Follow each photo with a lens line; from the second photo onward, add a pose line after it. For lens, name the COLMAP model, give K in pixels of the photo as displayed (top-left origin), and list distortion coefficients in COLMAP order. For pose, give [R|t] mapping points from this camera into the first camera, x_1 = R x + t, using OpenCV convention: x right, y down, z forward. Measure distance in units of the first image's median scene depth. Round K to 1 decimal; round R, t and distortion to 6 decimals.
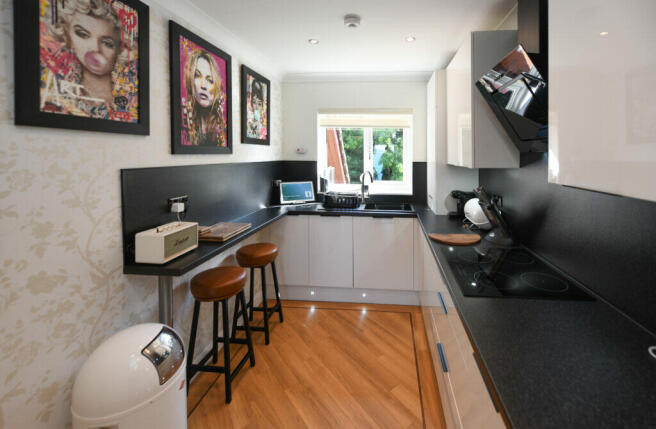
lens RADIAL K [[276.5, 0, 355.2], [0, 276.5, 156.7], [0, 0, 1]] dist [0.000923, 0.000035]
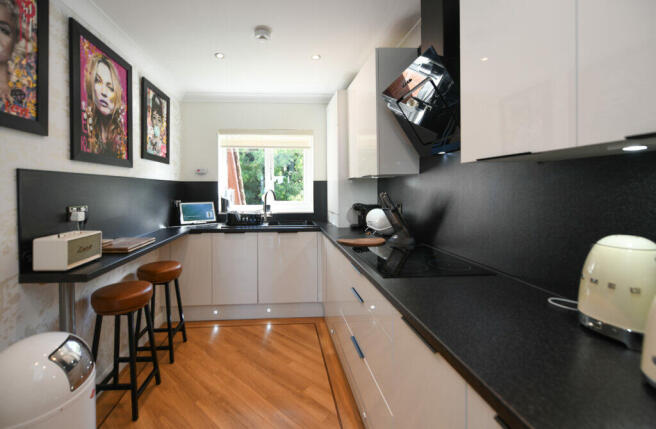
lens RADIAL K [[274.8, 0, 278.2], [0, 274.8, 188.8], [0, 0, 1]] dist [0.000989, 0.000011]
pose [[0.992445, -0.000481, 0.122693, -0.076754], [0.002187, 0.999903, -0.013771, 0.096217], [-0.122675, 0.013935, 0.992349, -0.005854]]
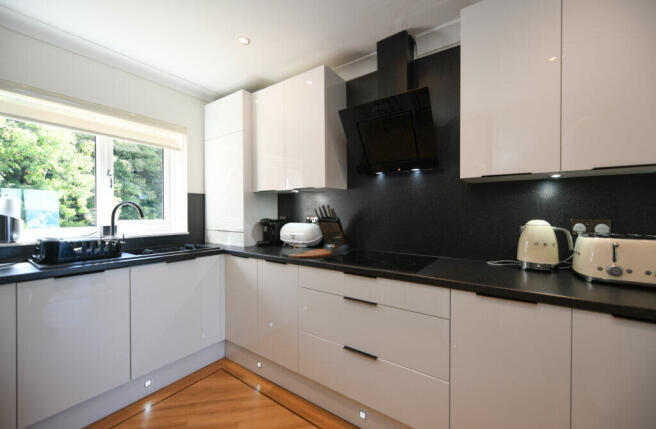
lens RADIAL K [[263.9, 0, 328.0], [0, 263.9, 214.5], [0, 0, 1]] dist [0.000316, -0.000035]
pose [[0.466837, 0.004450, 0.884332, -0.439475], [0.004573, 0.999962, -0.007446, 0.139487], [-0.884332, 0.007520, 0.466799, 0.434949]]
